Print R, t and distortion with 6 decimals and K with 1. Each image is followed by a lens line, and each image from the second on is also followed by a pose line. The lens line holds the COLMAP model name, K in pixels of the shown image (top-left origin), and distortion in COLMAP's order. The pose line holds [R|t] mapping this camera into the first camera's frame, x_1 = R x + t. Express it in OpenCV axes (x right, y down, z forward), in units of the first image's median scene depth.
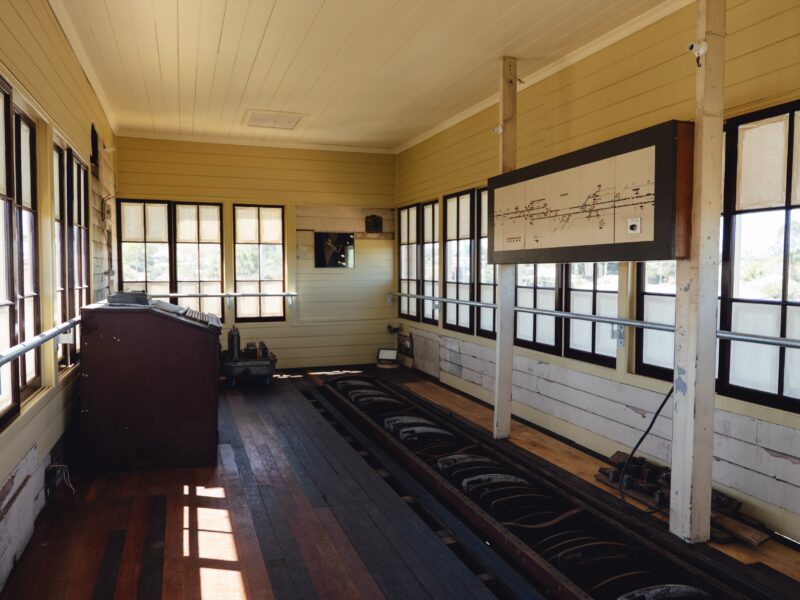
lens RADIAL K [[599.9, 0, 399.9], [0, 599.9, 299.1], [0, 0, 1]] dist [0.000256, -0.007395]
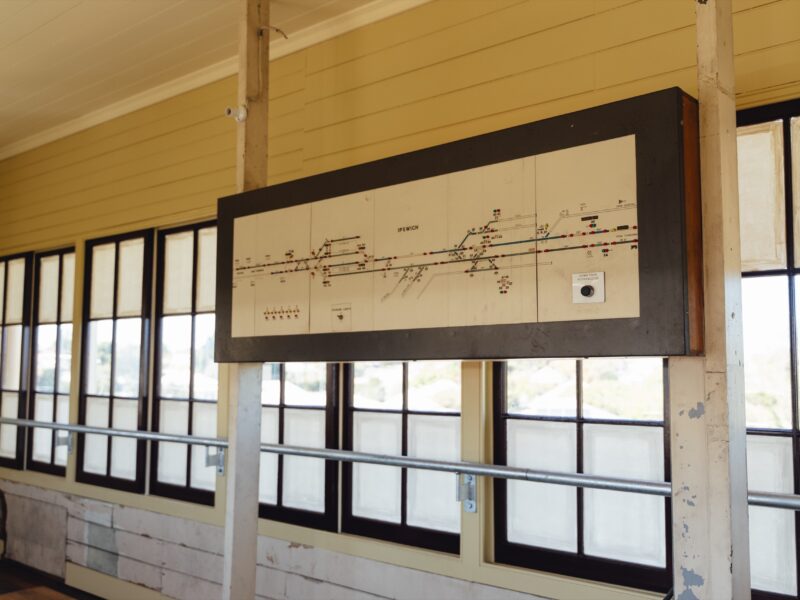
lens RADIAL K [[824.9, 0, 399.7], [0, 824.9, 301.6], [0, 0, 1]] dist [-0.000977, 0.000000]
pose [[0.877010, 0.049152, 0.477952, -0.054558], [0.016646, 0.991048, -0.132463, -0.013631], [-0.480184, 0.124127, 0.868341, 0.308027]]
